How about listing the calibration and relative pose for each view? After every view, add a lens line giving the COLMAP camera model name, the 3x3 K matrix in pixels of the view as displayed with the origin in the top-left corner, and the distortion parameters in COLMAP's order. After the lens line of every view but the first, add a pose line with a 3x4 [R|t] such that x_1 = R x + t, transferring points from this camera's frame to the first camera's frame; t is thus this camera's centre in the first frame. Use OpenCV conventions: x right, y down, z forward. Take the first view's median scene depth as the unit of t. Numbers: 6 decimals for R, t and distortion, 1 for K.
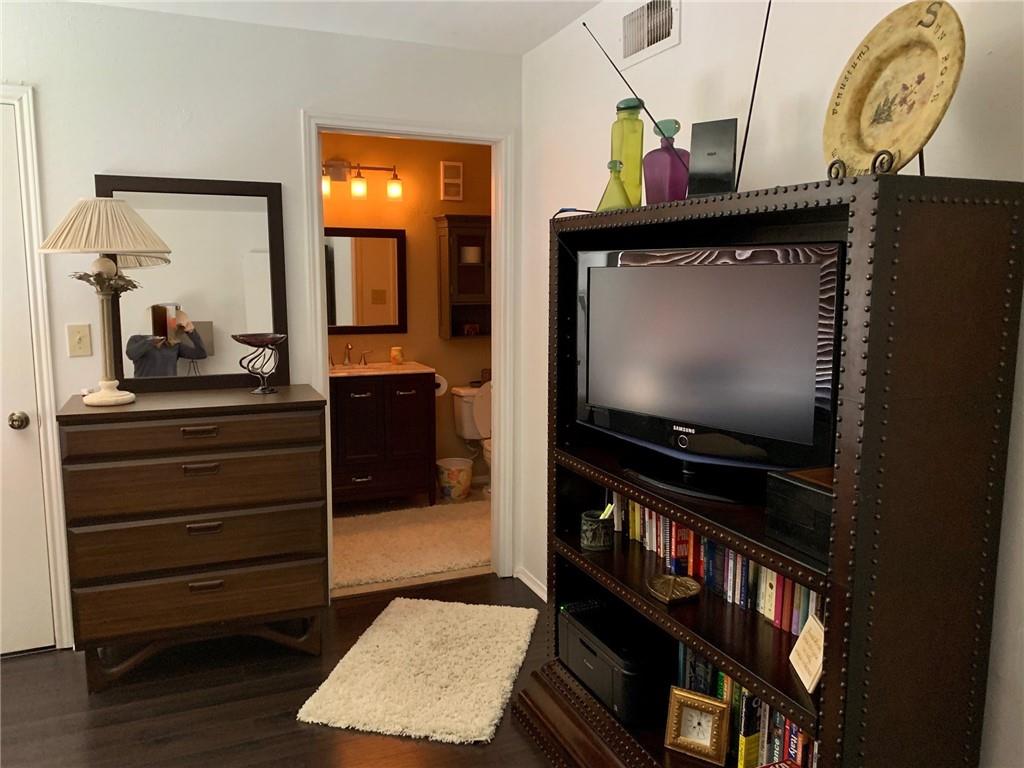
lens RADIAL K [[792.5, 0, 512.0], [0, 792.5, 384.0], [0, 0, 1]] dist [0.039891, -0.085468]
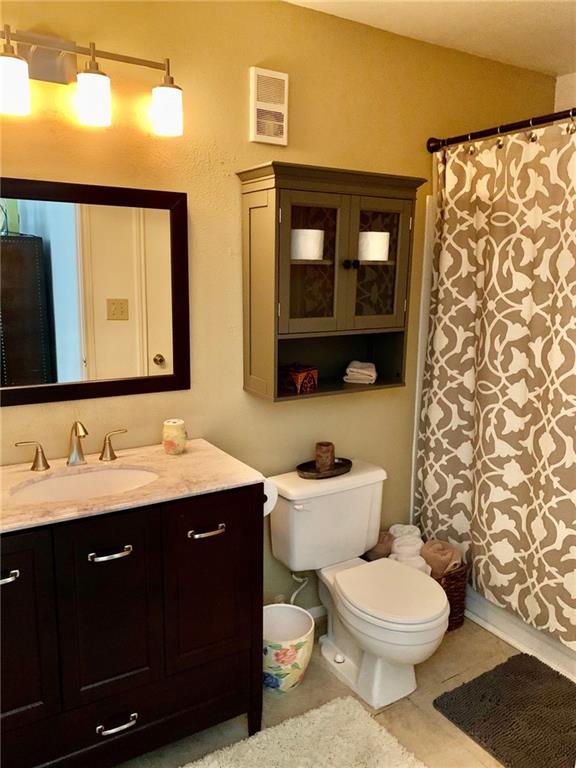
lens RADIAL K [[594.4, 0, 288.0], [0, 594.4, 384.0], [0, 0, 1]] dist [0.039891, -0.085468]
pose [[0.989111, -0.016150, 0.146283, -0.128594], [0.009849, 0.998996, 0.043693, -0.087174], [-0.146842, -0.041776, 0.988277, 0.604038]]
